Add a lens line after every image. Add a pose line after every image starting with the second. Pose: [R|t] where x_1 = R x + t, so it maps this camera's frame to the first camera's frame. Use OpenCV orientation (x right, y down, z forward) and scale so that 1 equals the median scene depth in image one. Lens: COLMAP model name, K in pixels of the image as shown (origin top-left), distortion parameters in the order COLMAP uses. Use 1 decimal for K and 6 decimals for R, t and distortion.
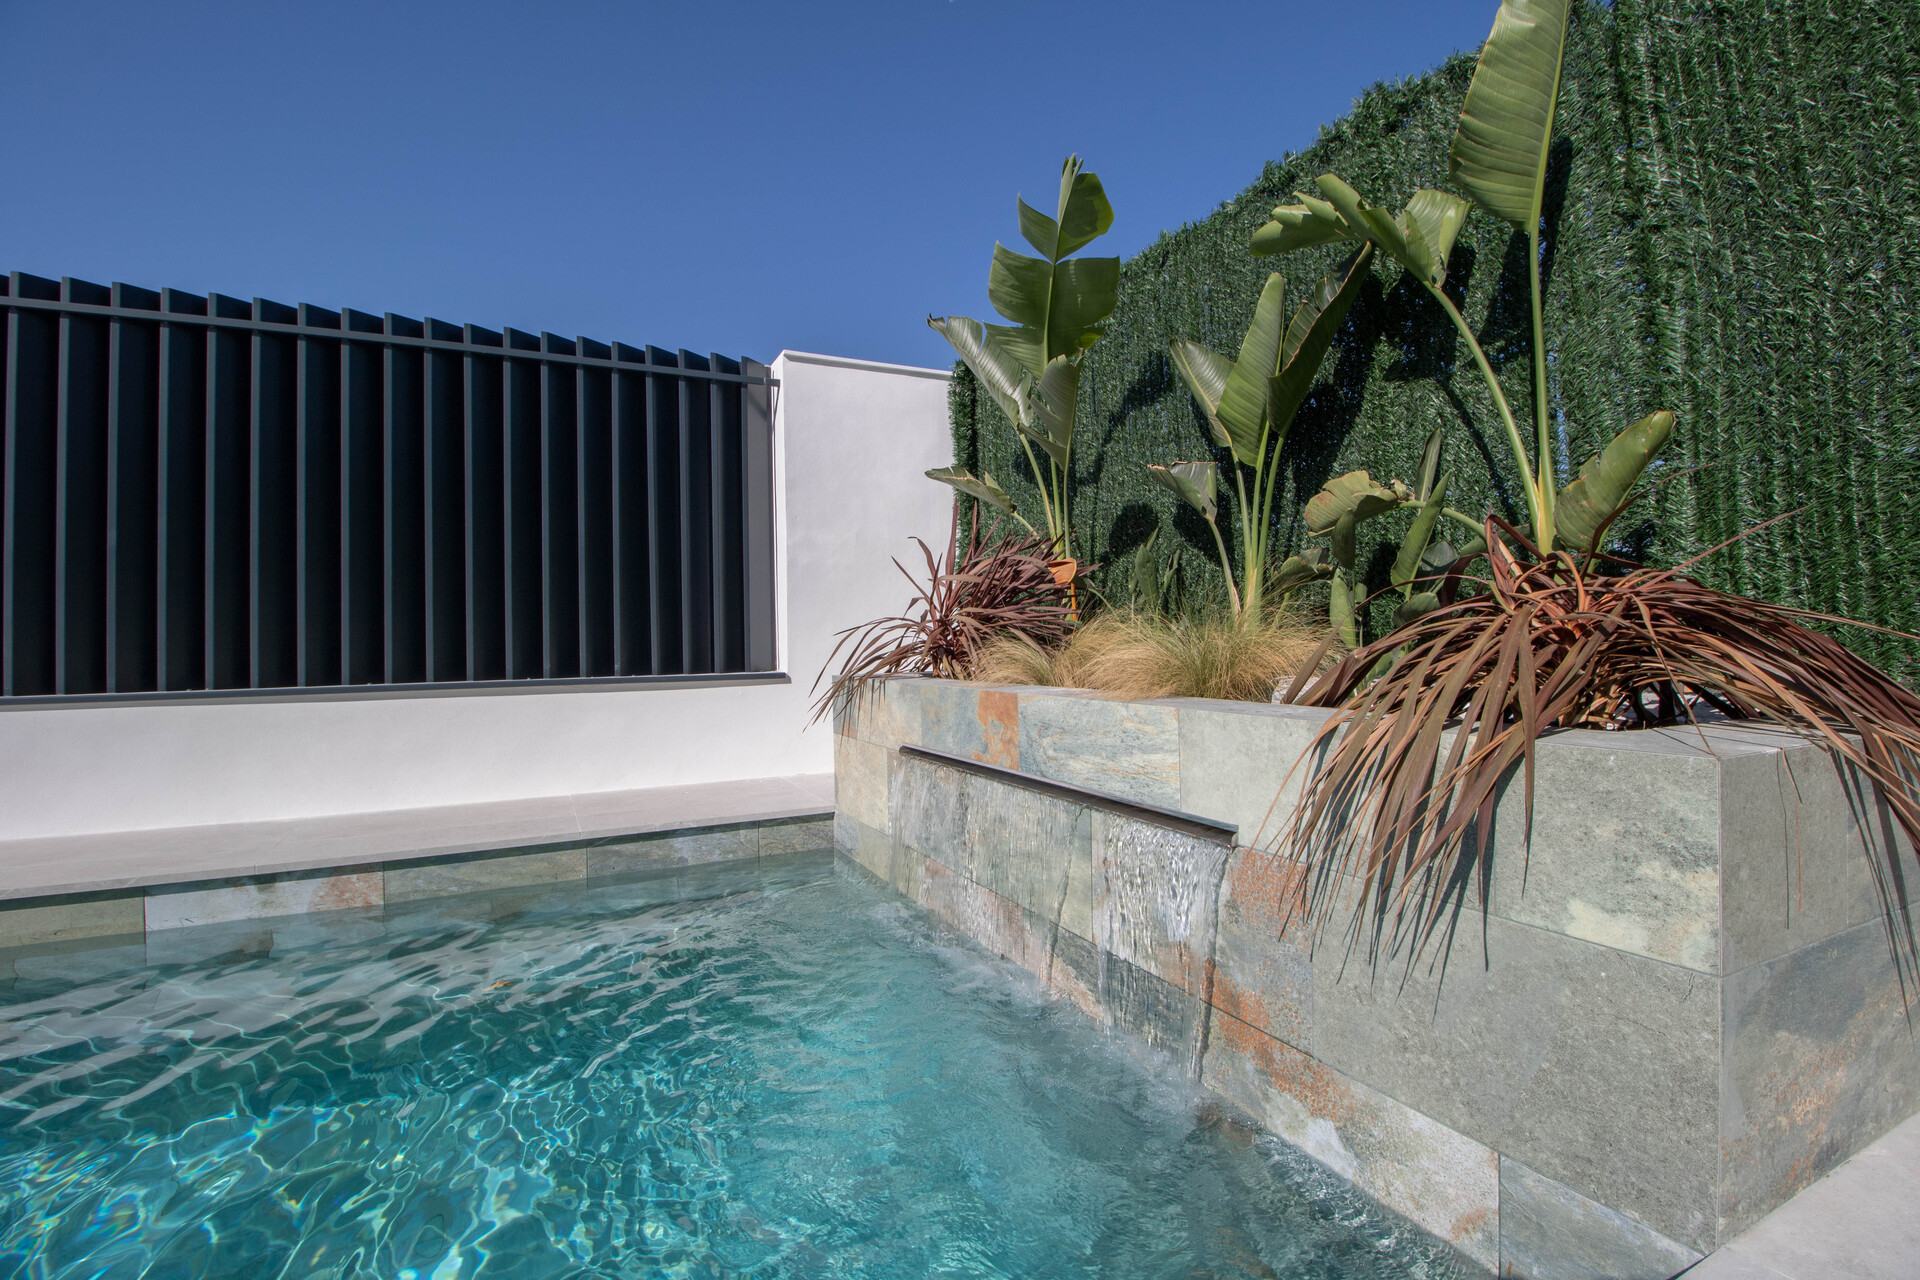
lens RADIAL K [[886.2, 0, 981.5], [0, 886.2, 634.4], [0, 0, 1]] dist [-0.003447, -0.010324]
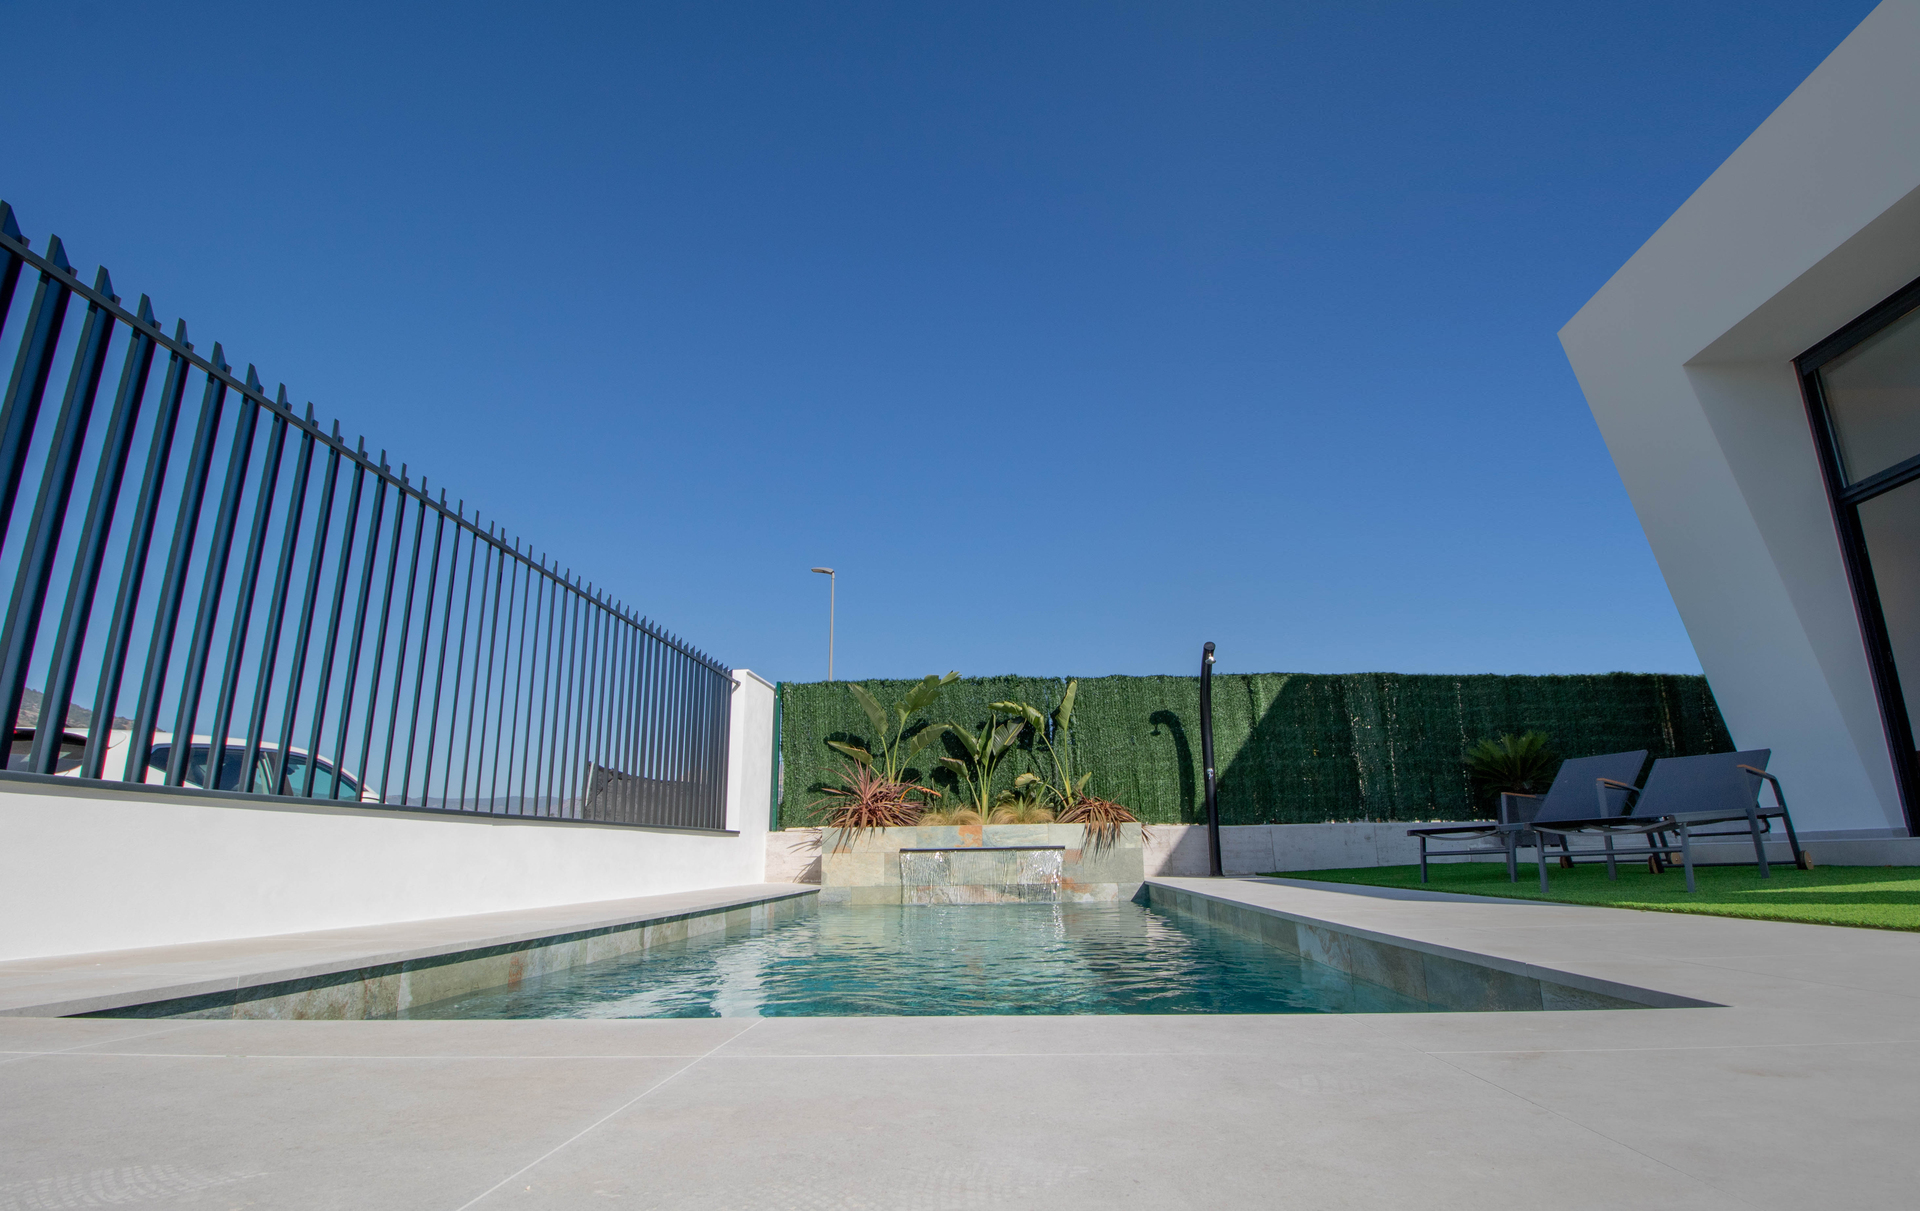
lens RADIAL K [[908.4, 0, 974.7], [0, 908.4, 626.3], [0, 0, 1]] dist [-0.005198, -0.001964]
pose [[0.501465, 0.219067, 0.836984, -3.966128], [0.001923, 0.967128, -0.254282, 0.270696], [-0.865176, 0.129123, 0.484559, -1.094123]]
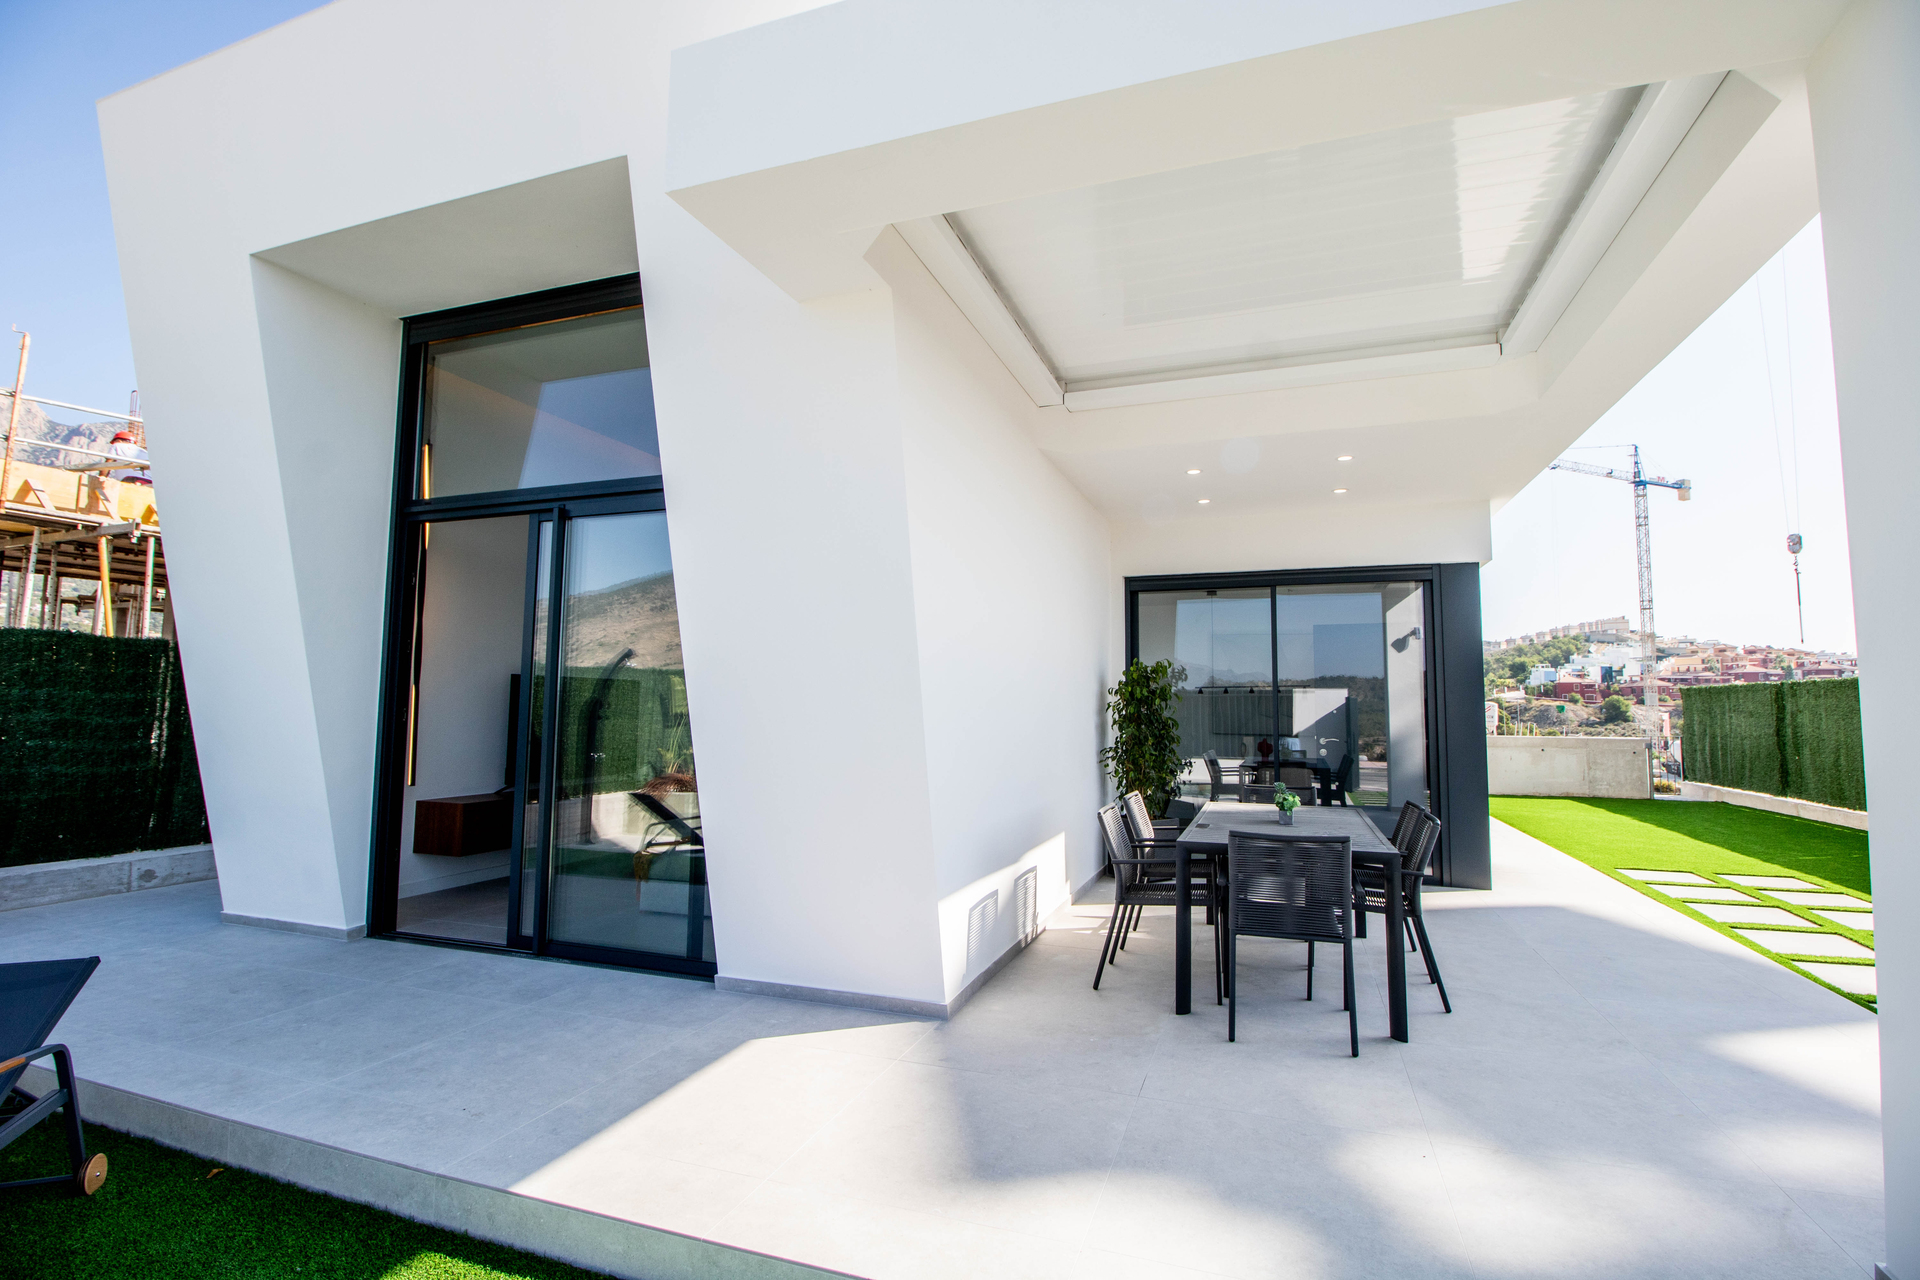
lens RADIAL K [[886.2, 0, 972.1], [0, 886.2, 635.0], [0, 0, 1]] dist [-0.003447, -0.010324]
pose [[-0.688264, 0.068588, 0.722211, -2.558041], [-0.003844, 0.995162, -0.098172, -0.489908], [-0.725450, -0.070344, -0.684671, -1.834624]]
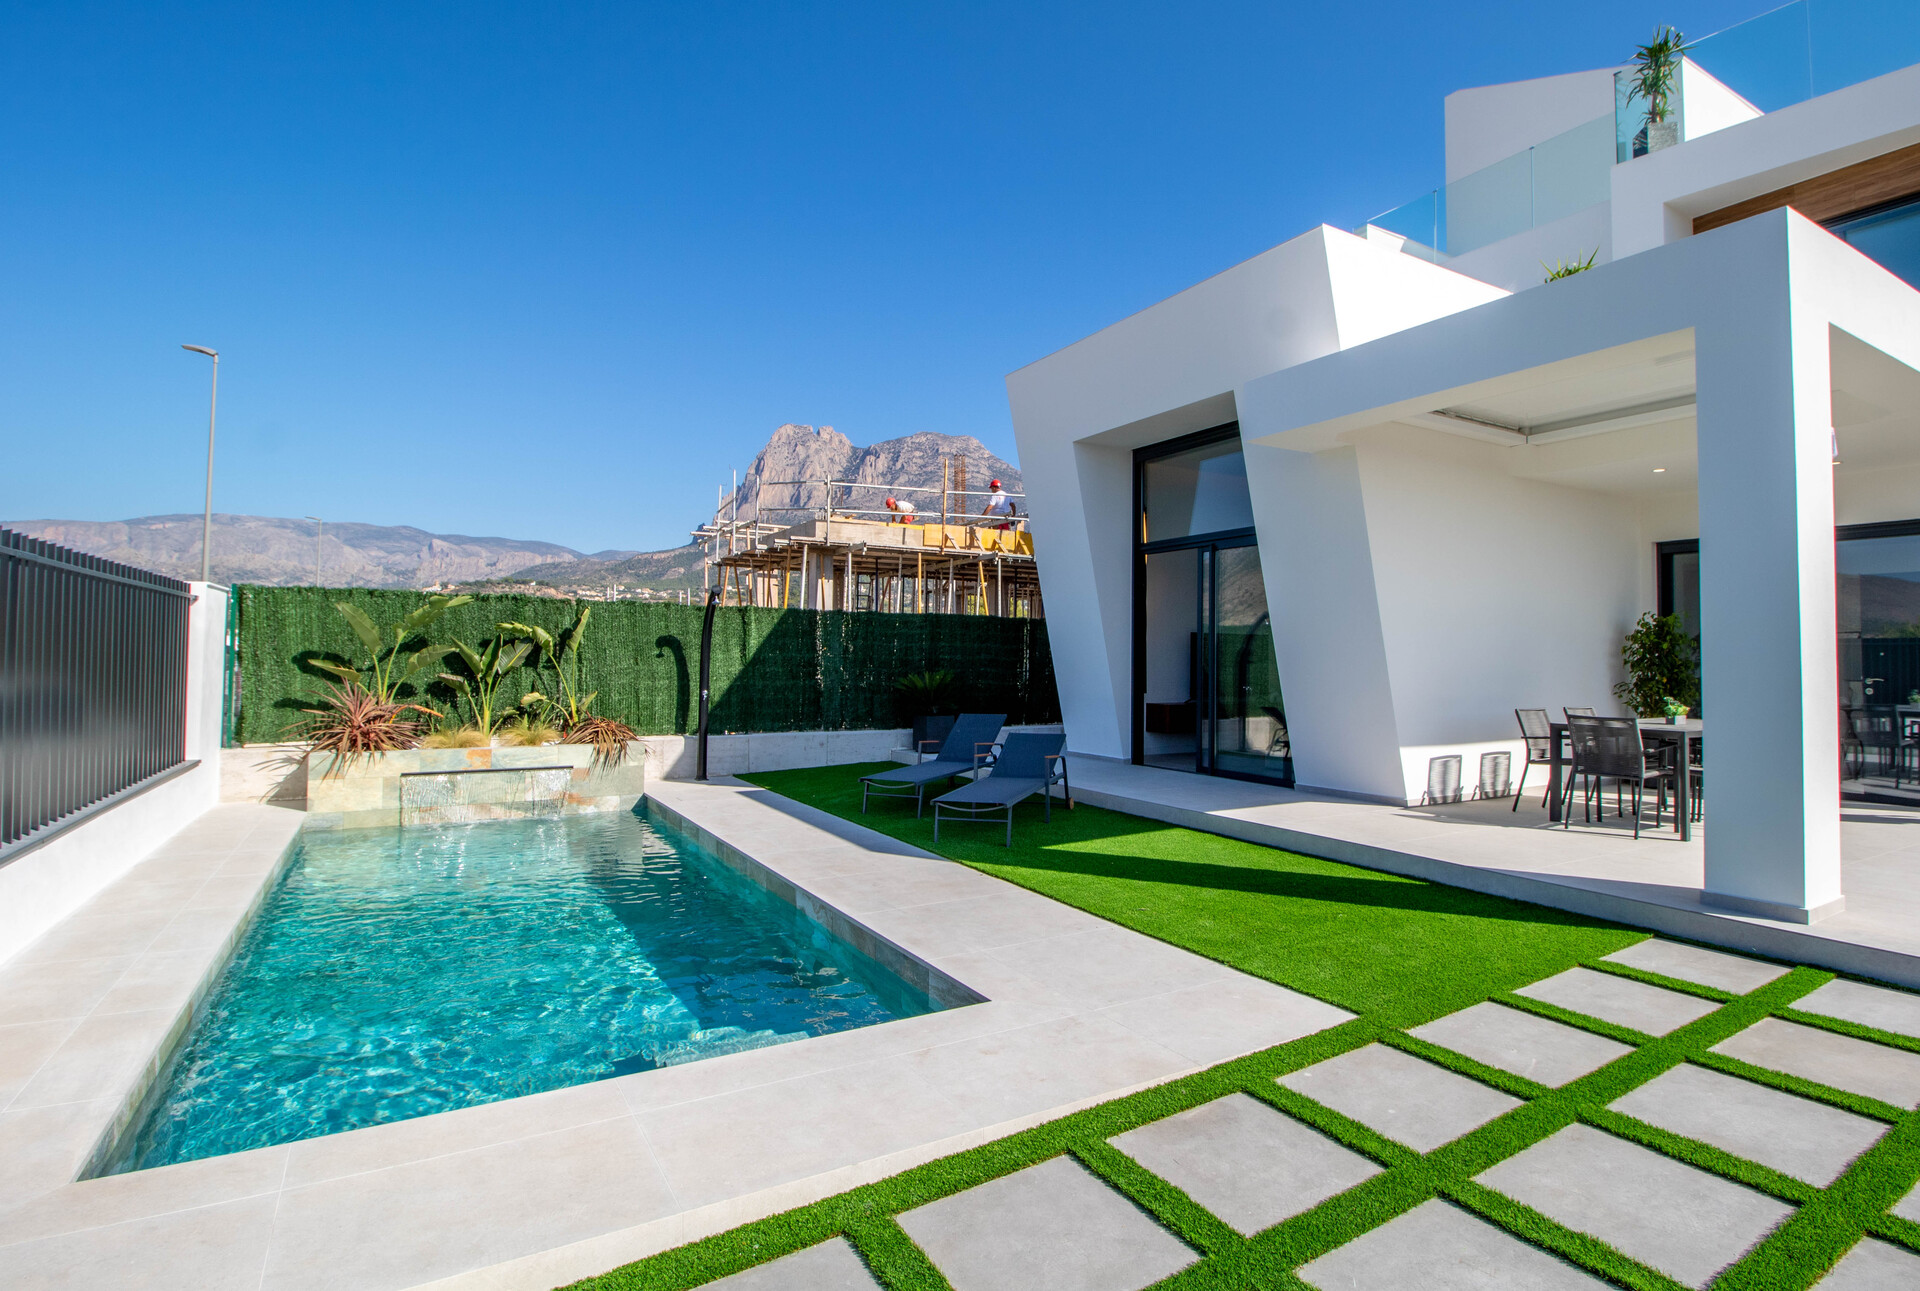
lens RADIAL K [[948.1, 0, 970.9], [0, 948.1, 624.4], [0, 0, 1]] dist [0.001977, -0.014181]
pose [[-0.059886, 0.048674, 0.997018, -5.142102], [-0.018386, 0.998587, -0.049855, -0.376536], [-0.998036, -0.021316, -0.058907, -1.033414]]
